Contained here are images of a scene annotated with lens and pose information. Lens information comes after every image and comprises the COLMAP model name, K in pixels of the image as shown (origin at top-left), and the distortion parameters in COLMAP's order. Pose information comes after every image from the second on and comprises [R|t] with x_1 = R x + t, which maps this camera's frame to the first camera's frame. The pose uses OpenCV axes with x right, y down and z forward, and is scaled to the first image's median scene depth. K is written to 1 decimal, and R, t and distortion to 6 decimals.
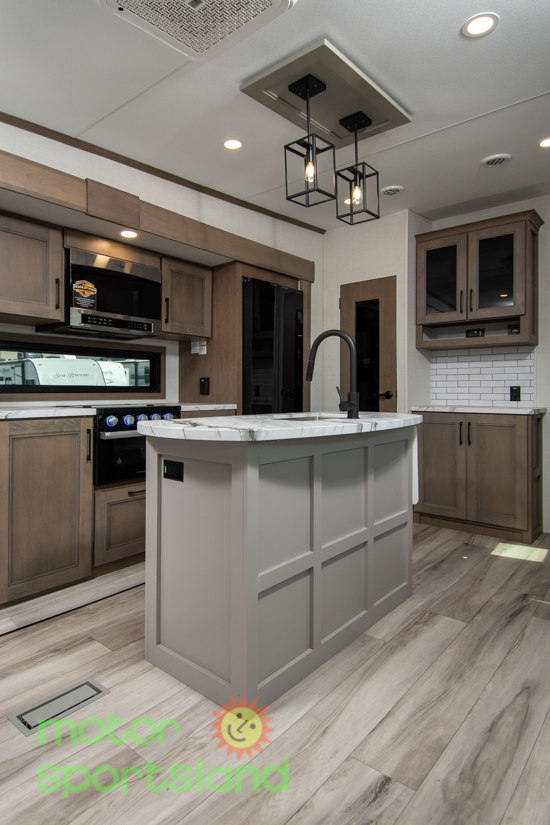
lens RADIAL K [[447.8, 0, 235.7], [0, 447.8, 393.2], [0, 0, 1]] dist [0.017575, -0.000567]
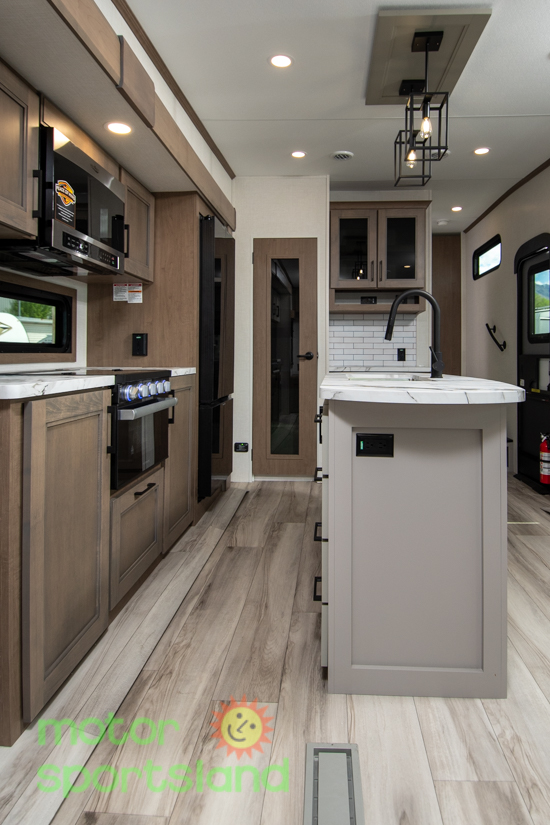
lens RADIAL K [[491.9, 0, 271.4], [0, 491.9, 350.3], [0, 0, 1]] dist [0.034162, -0.021802]
pose [[0.796862, 0.006624, 0.604125, -0.542304], [-0.000169, 0.999942, -0.010741, 0.004348], [-0.604162, 0.008456, 0.796817, 0.247952]]
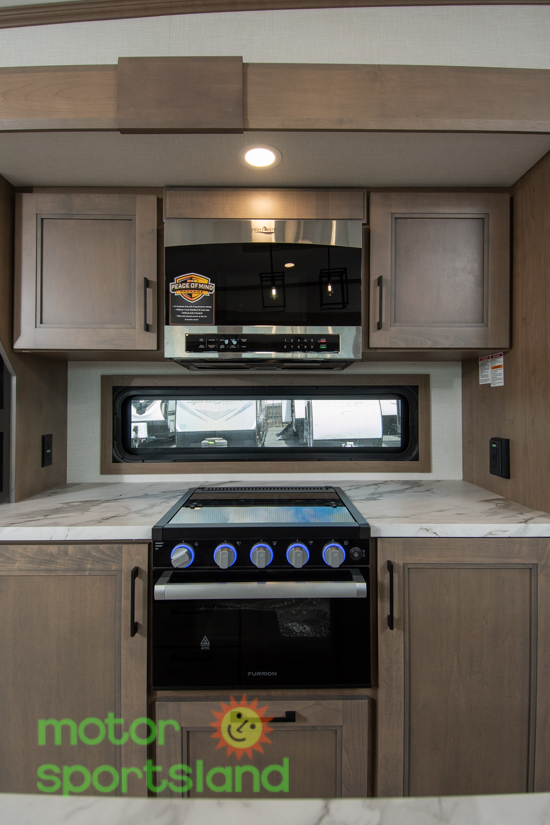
lens RADIAL K [[421.7, 0, 278.3], [0, 421.7, 404.3], [0, 0, 1]] dist [0.012540, -0.018856]
pose [[0.703887, -0.009689, -0.710246, 0.101630], [0.001367, 0.999924, -0.012286, -0.086586], [0.710311, 0.007677, 0.703846, 0.729284]]
